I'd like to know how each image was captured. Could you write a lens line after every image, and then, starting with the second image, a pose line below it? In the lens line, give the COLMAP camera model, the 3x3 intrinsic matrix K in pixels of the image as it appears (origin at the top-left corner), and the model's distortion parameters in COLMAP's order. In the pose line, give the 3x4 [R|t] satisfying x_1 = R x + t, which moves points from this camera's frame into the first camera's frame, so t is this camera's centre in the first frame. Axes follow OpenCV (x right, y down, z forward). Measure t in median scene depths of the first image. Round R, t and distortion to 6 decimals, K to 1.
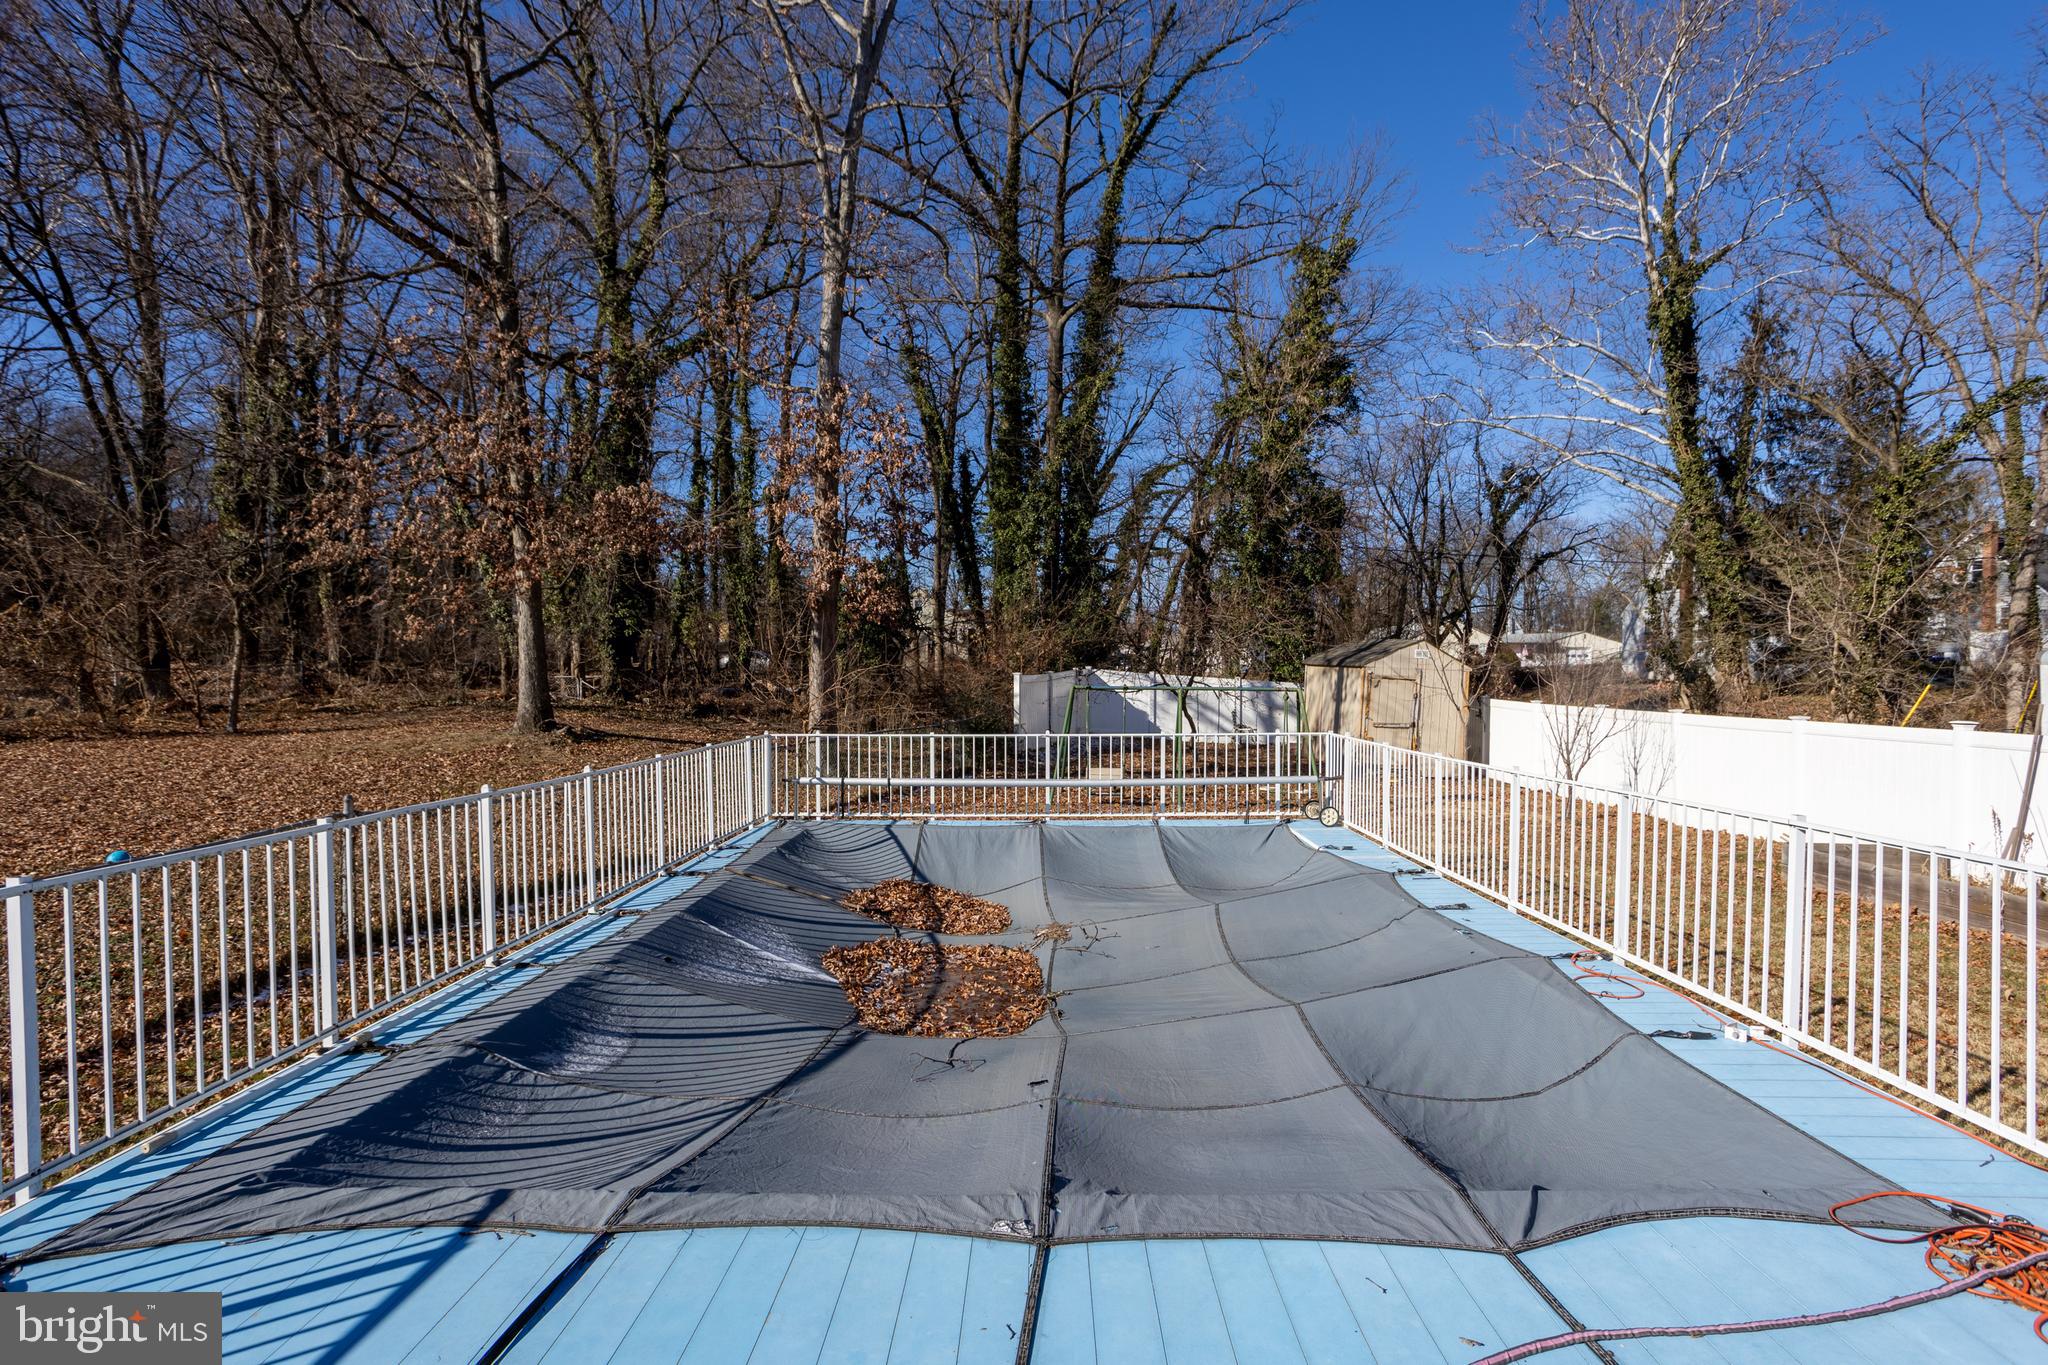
lens RADIAL K [[1103.9, 0, 1028.0], [0, 1103.9, 690.0], [0, 0, 1]] dist [-0.068579, 0.057930]
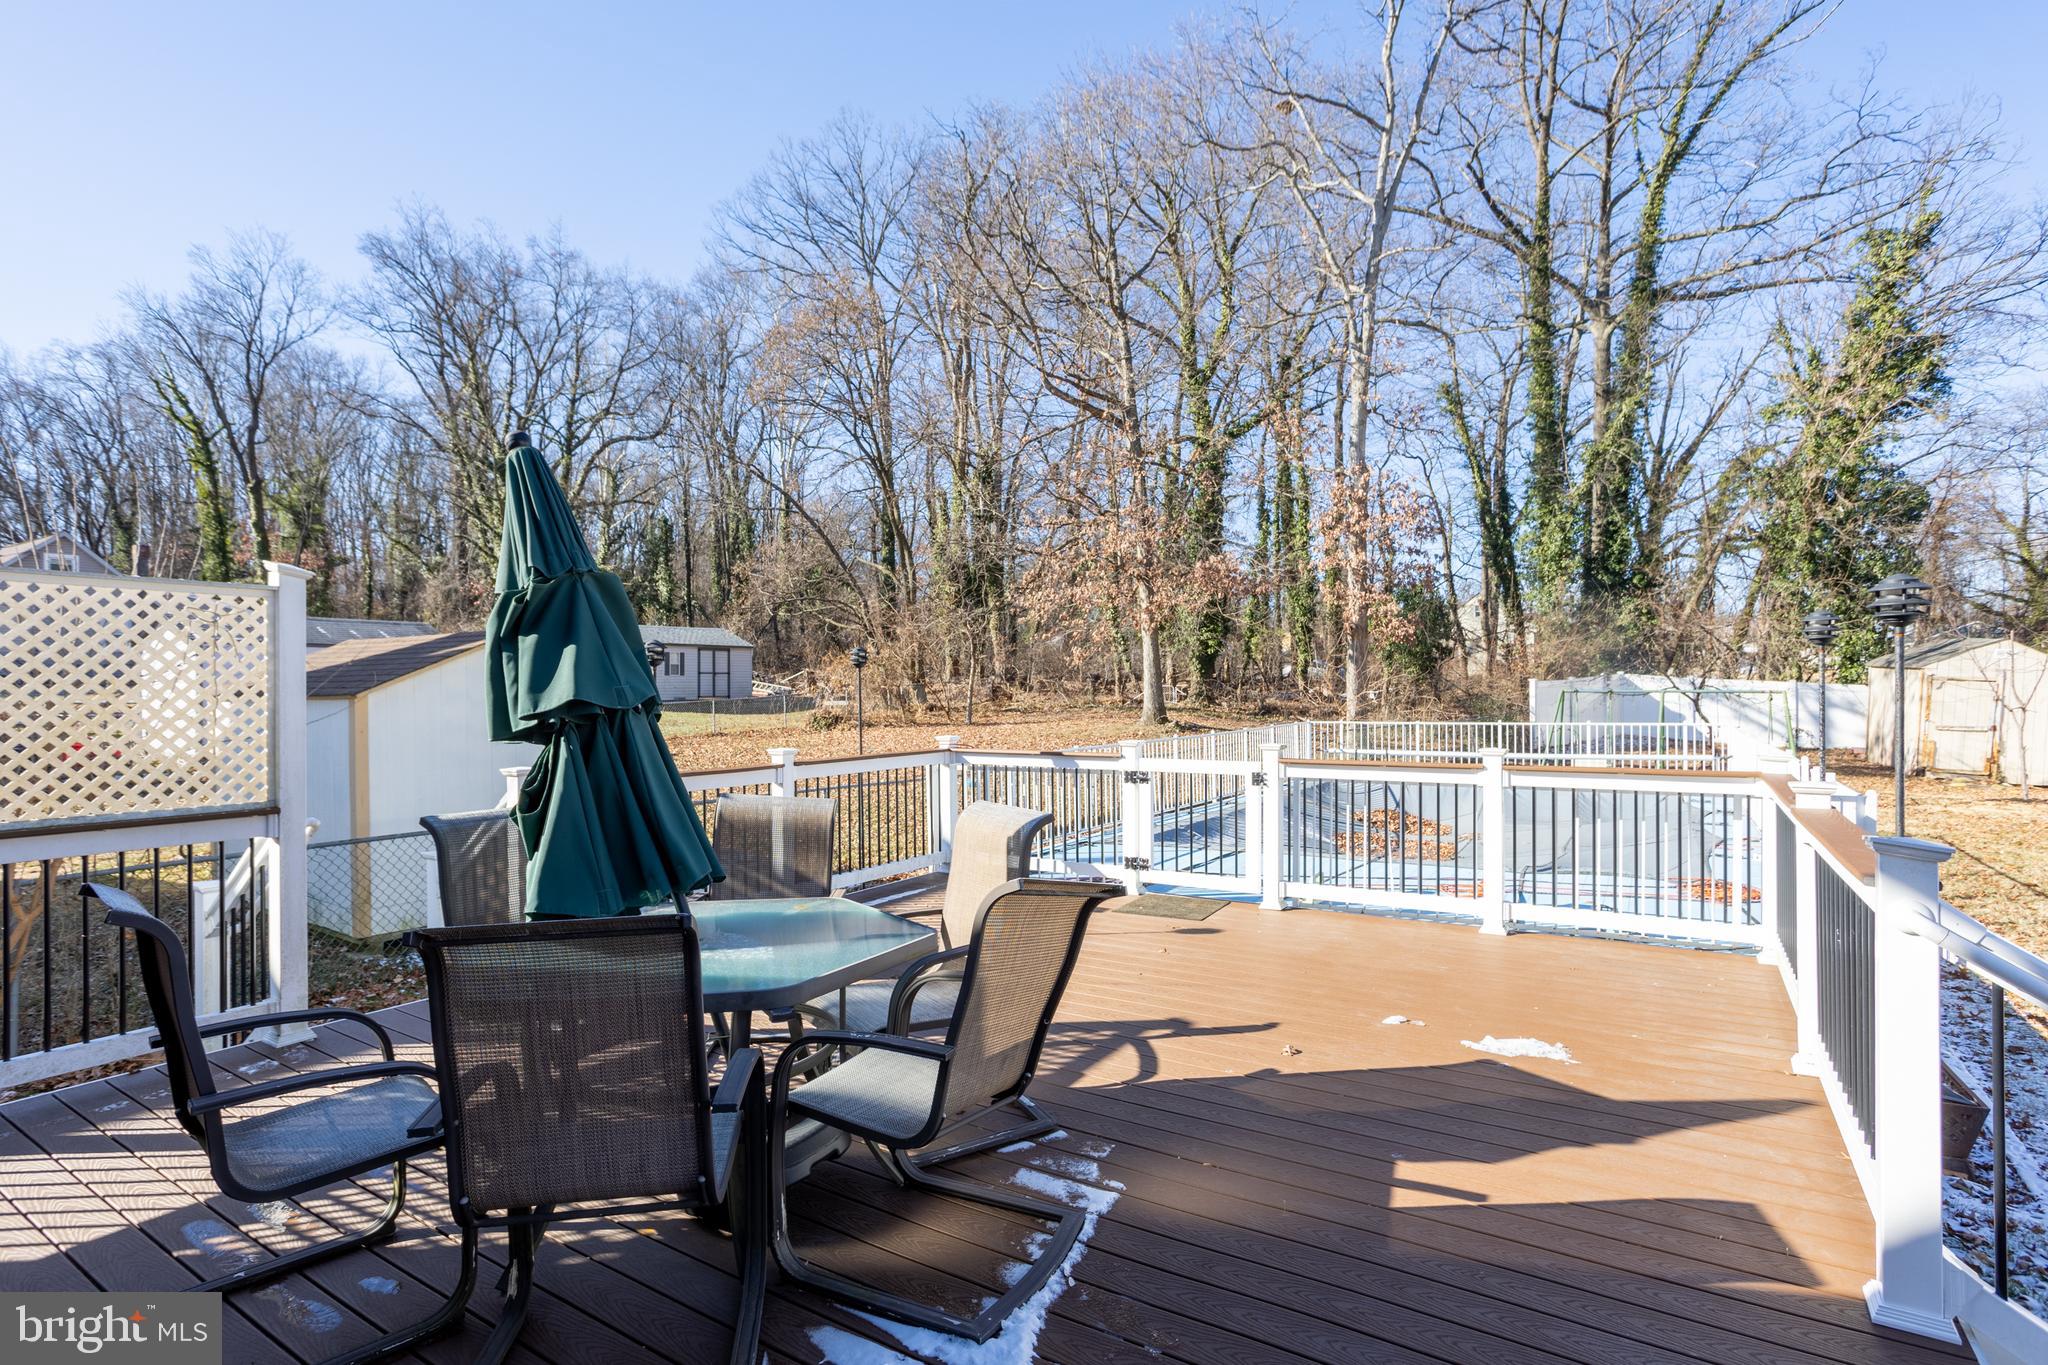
lens RADIAL K [[1103.9, 0, 1028.0], [0, 1103.9, 690.0], [0, 0, 1]] dist [-0.068579, 0.057930]
pose [[0.876146, -0.008476, -0.481972, 0.059678], [0.005403, 0.999955, -0.007762, 0.001821], [0.482016, 0.004197, 0.876152, -0.202163]]
